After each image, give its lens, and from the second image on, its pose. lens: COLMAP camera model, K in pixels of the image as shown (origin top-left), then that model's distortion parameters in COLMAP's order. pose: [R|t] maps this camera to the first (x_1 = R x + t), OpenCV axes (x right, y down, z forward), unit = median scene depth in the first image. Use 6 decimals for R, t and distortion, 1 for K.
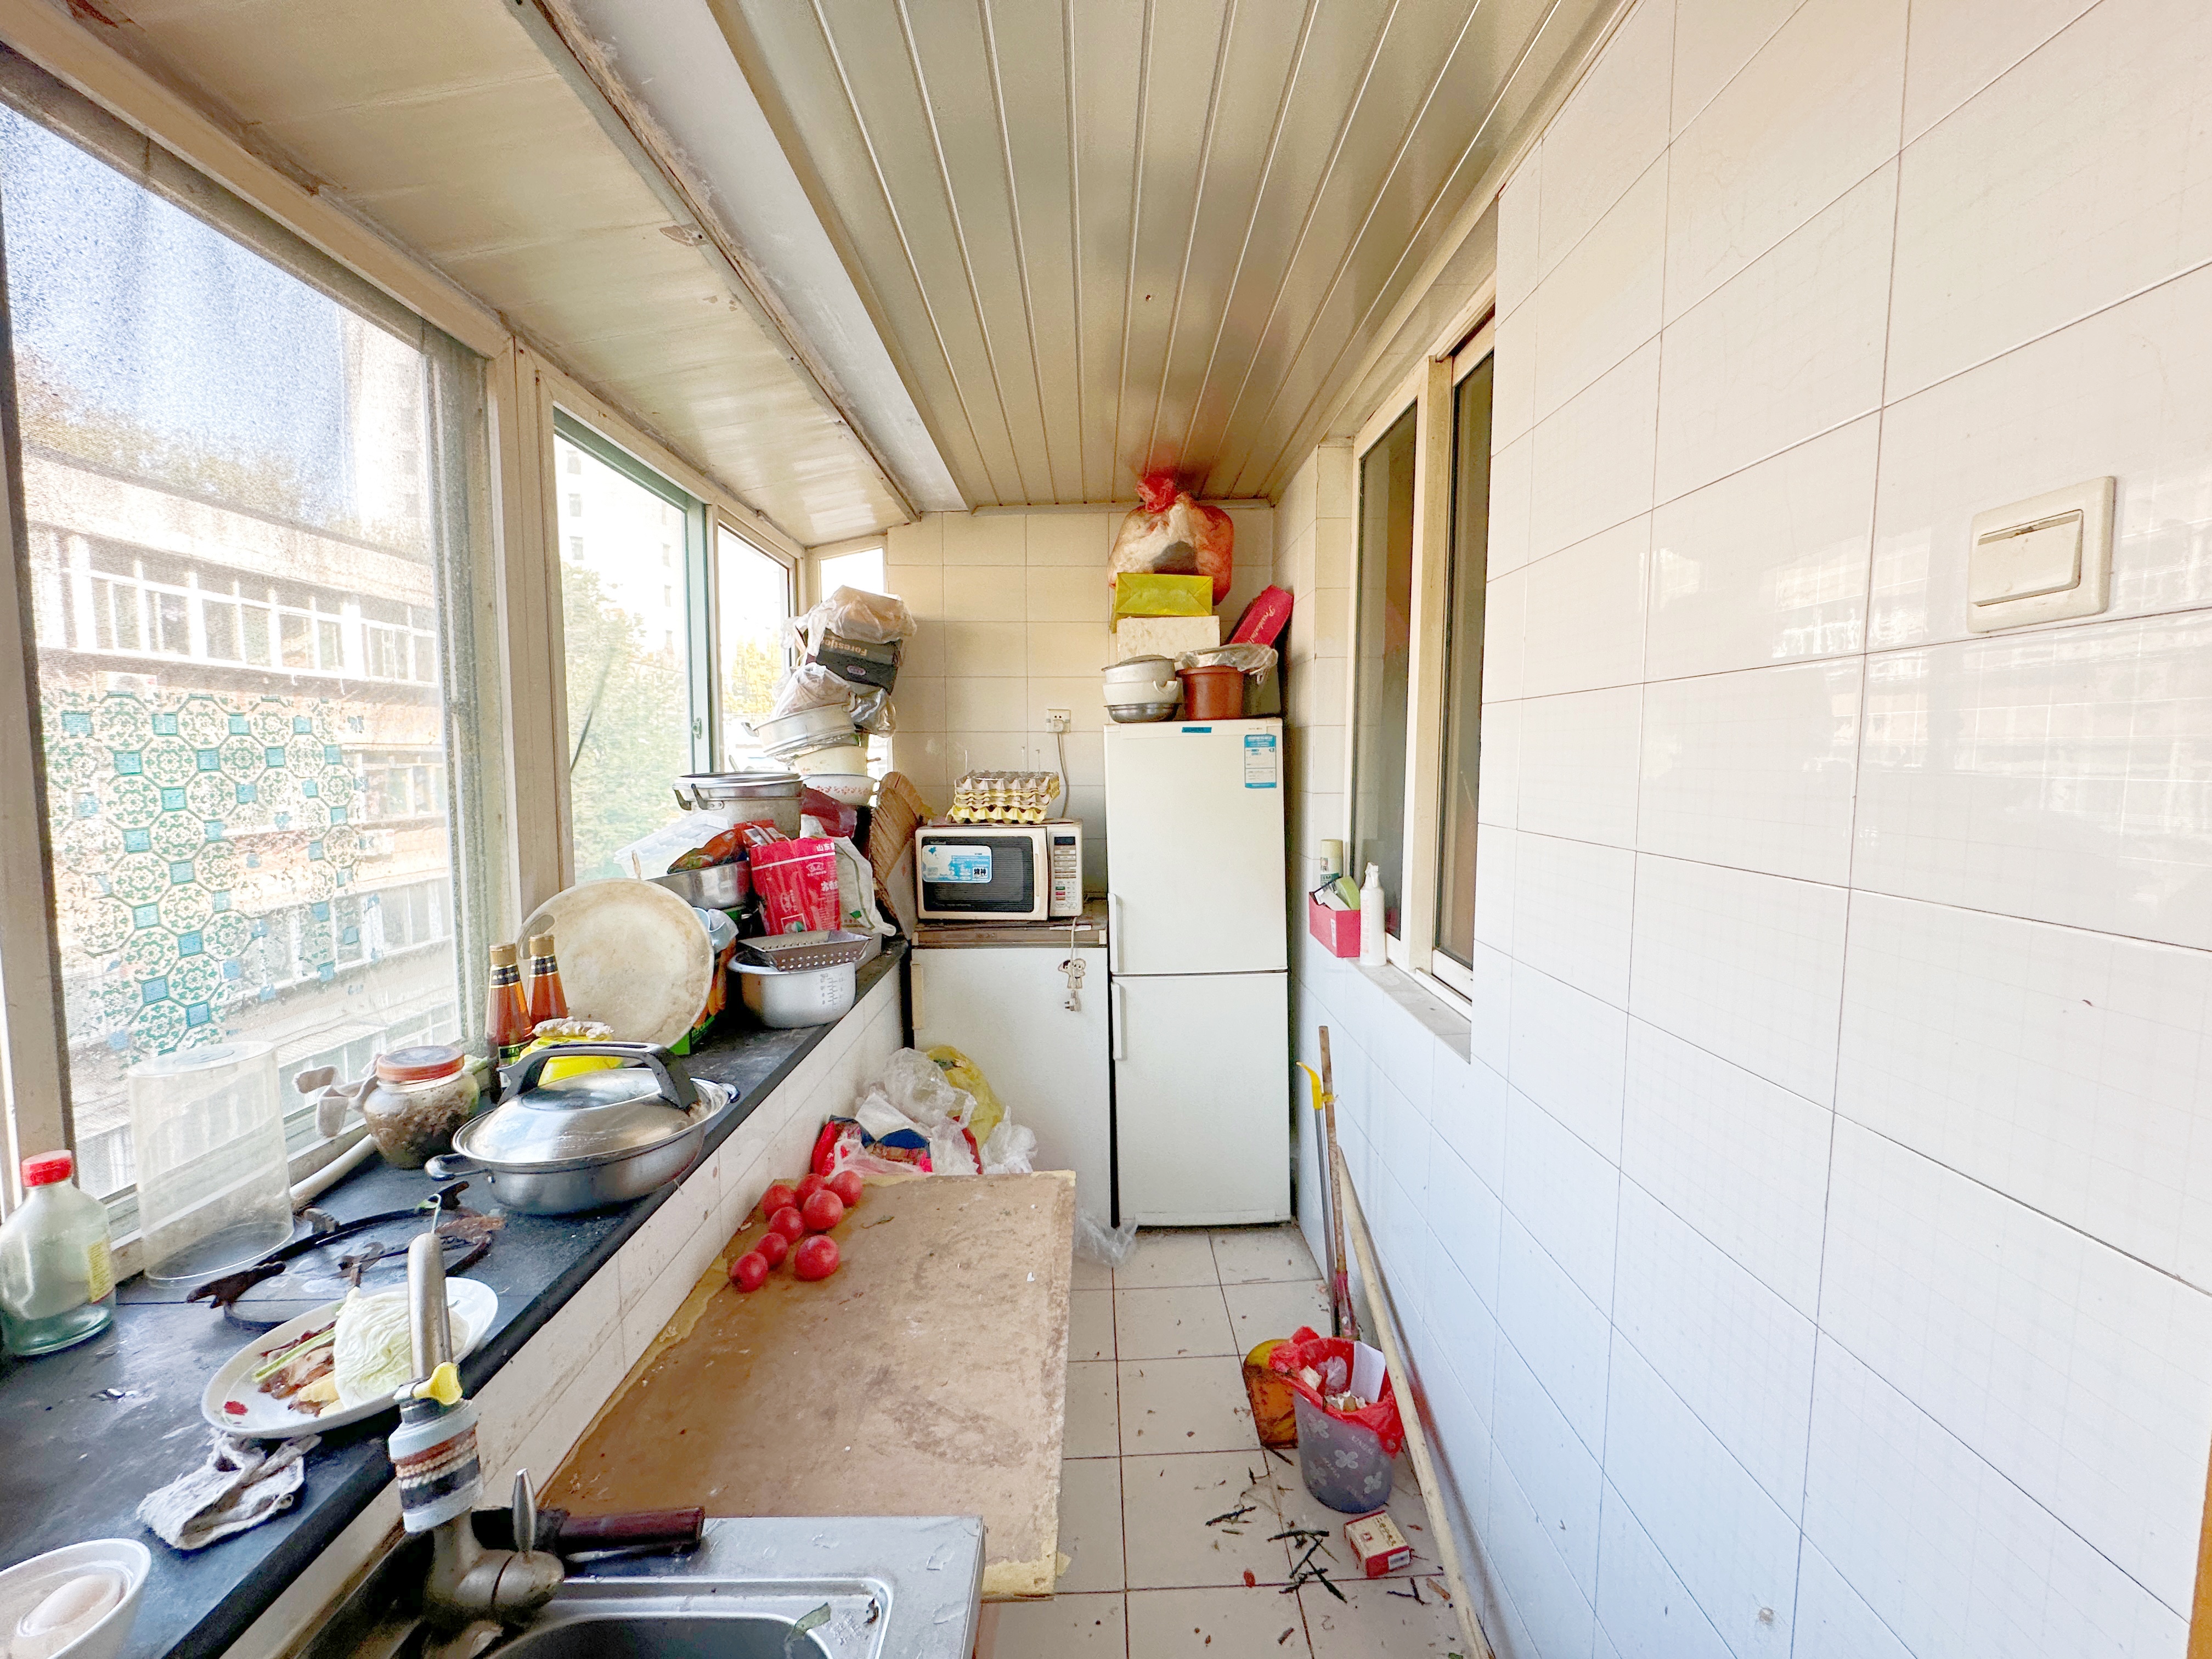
lens RADIAL K [[879.3, 0, 1114.0], [0, 879.3, 824.9], [0, 0, 1]] dist [0.002503, 0.000331]
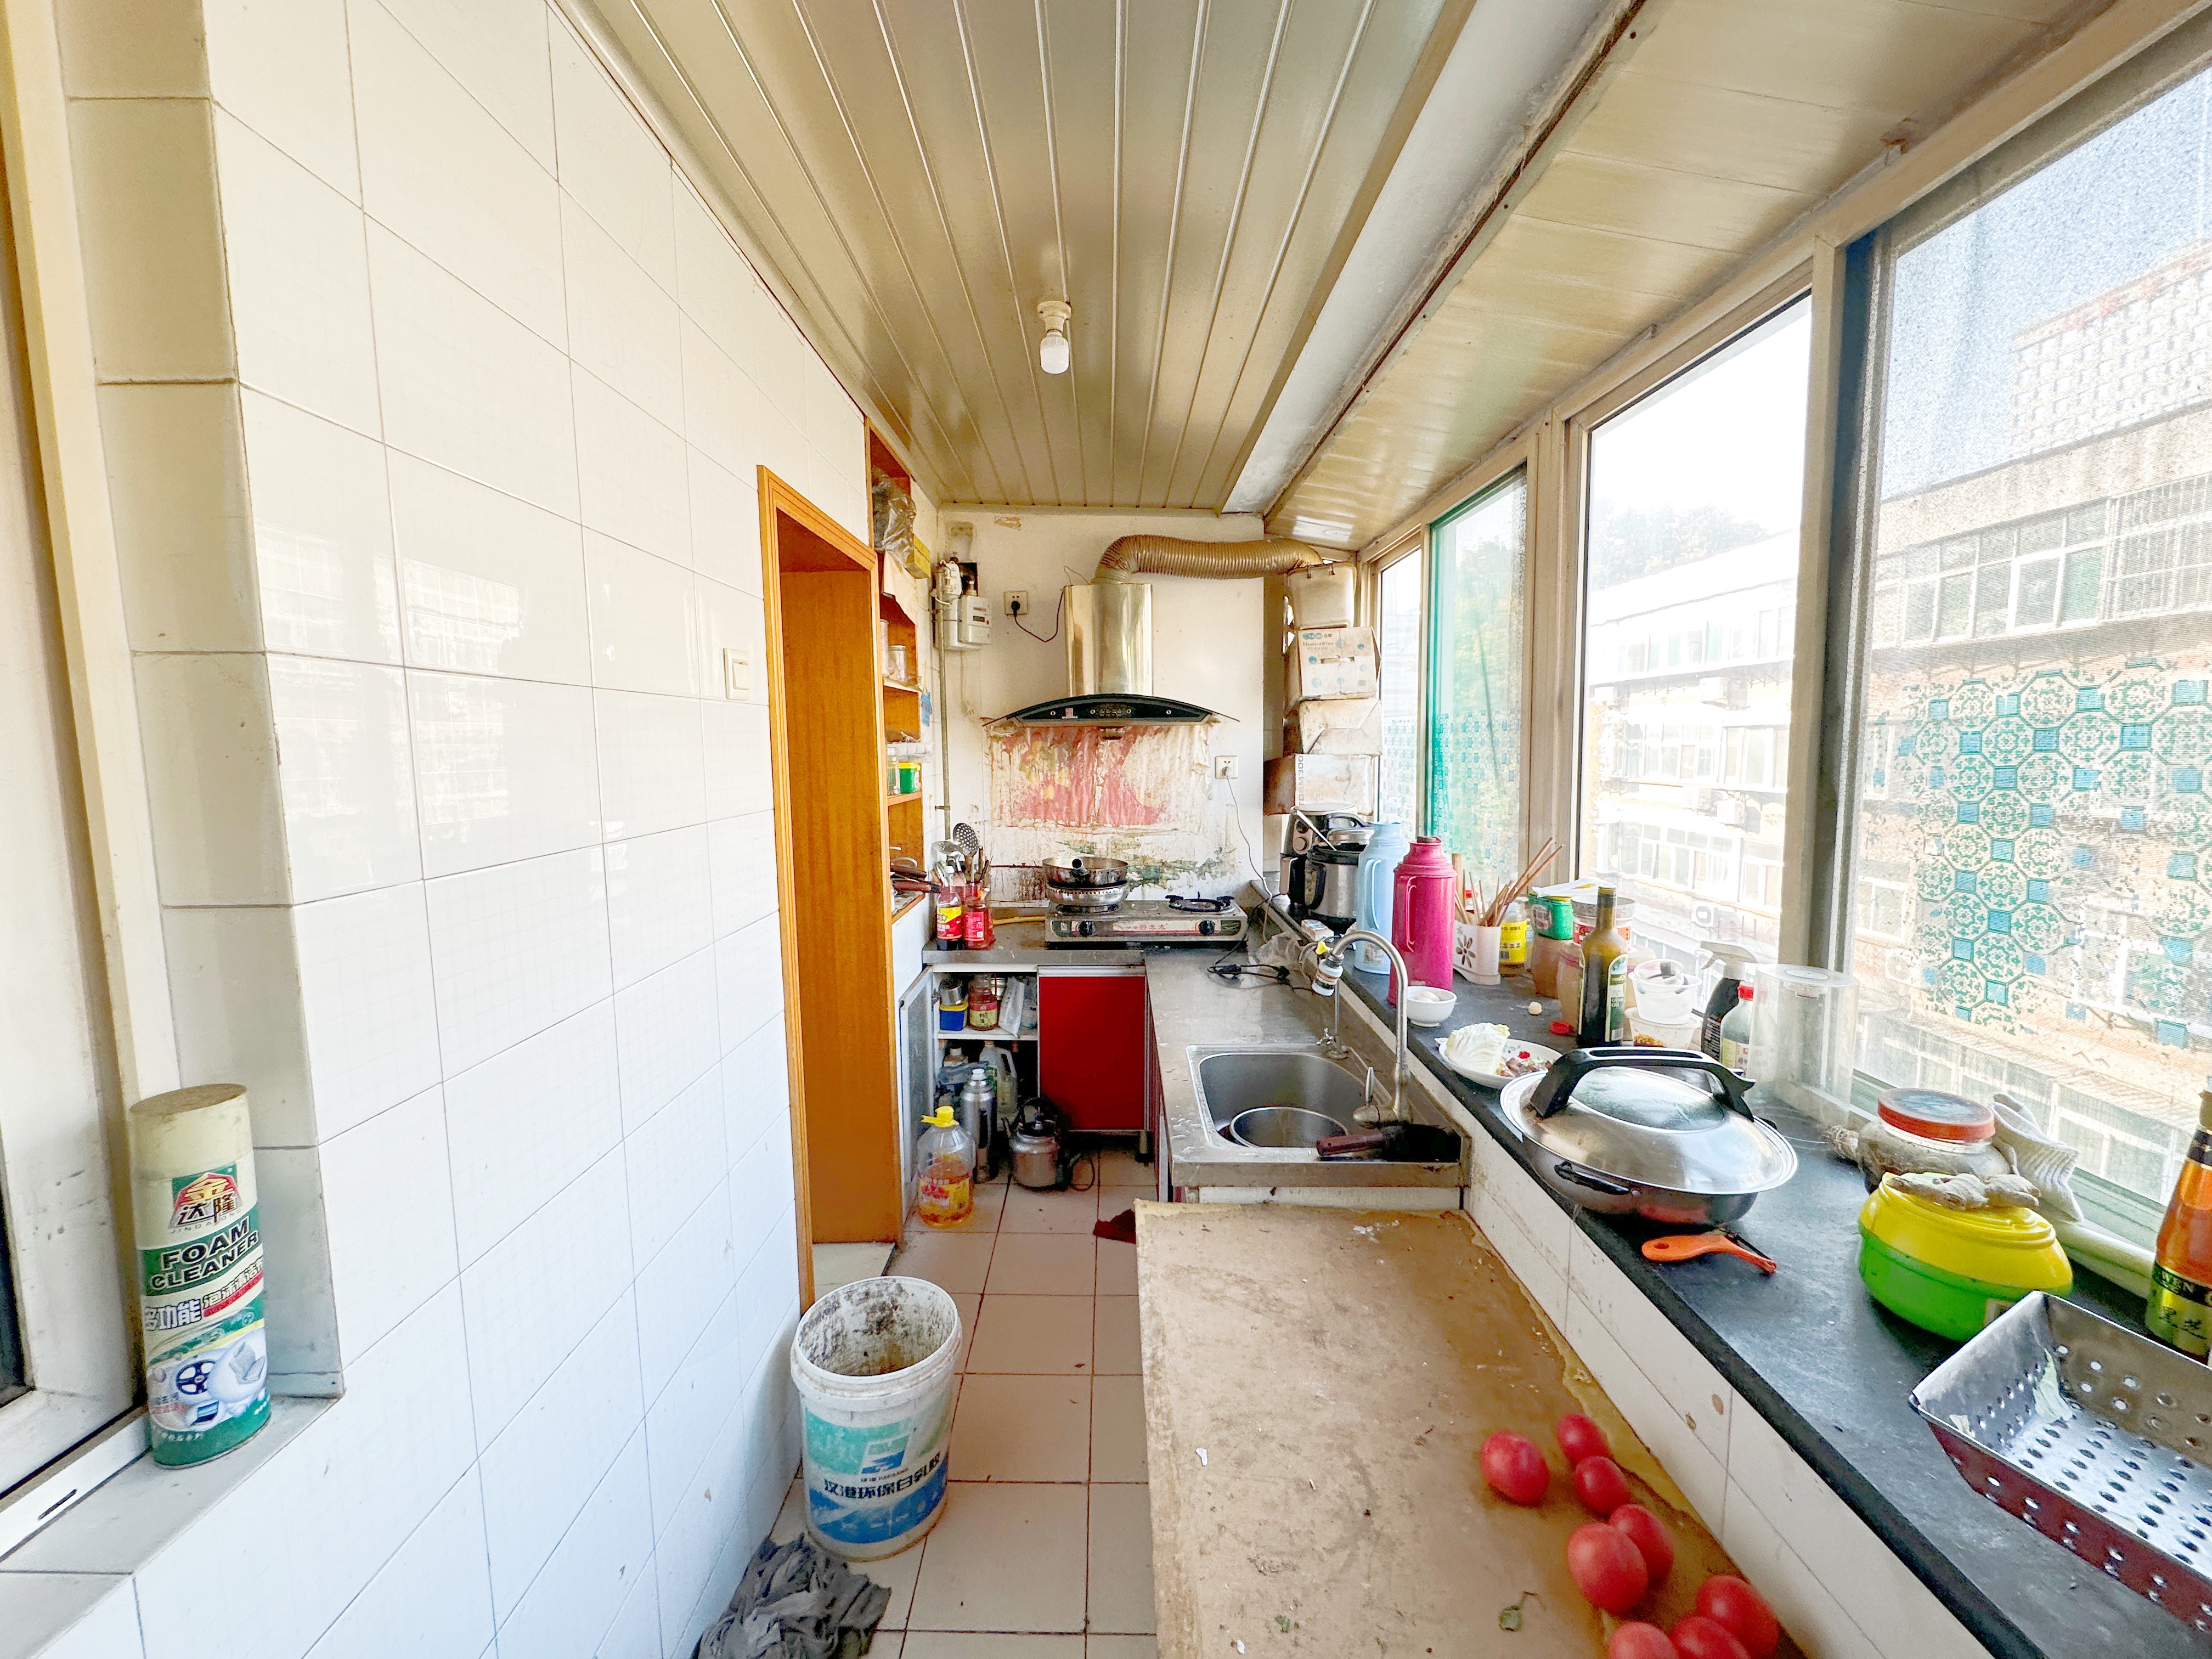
lens RADIAL K [[879.3, 0, 1110.4], [0, 879.3, 829.4], [0, 0, 1]] dist [0.002503, 0.000331]
pose [[-0.999848, 0.007875, 0.015579, -0.039894], [0.010527, 0.983934, 0.178223, -0.158878], [-0.013925, 0.178359, -0.983867, 1.966033]]
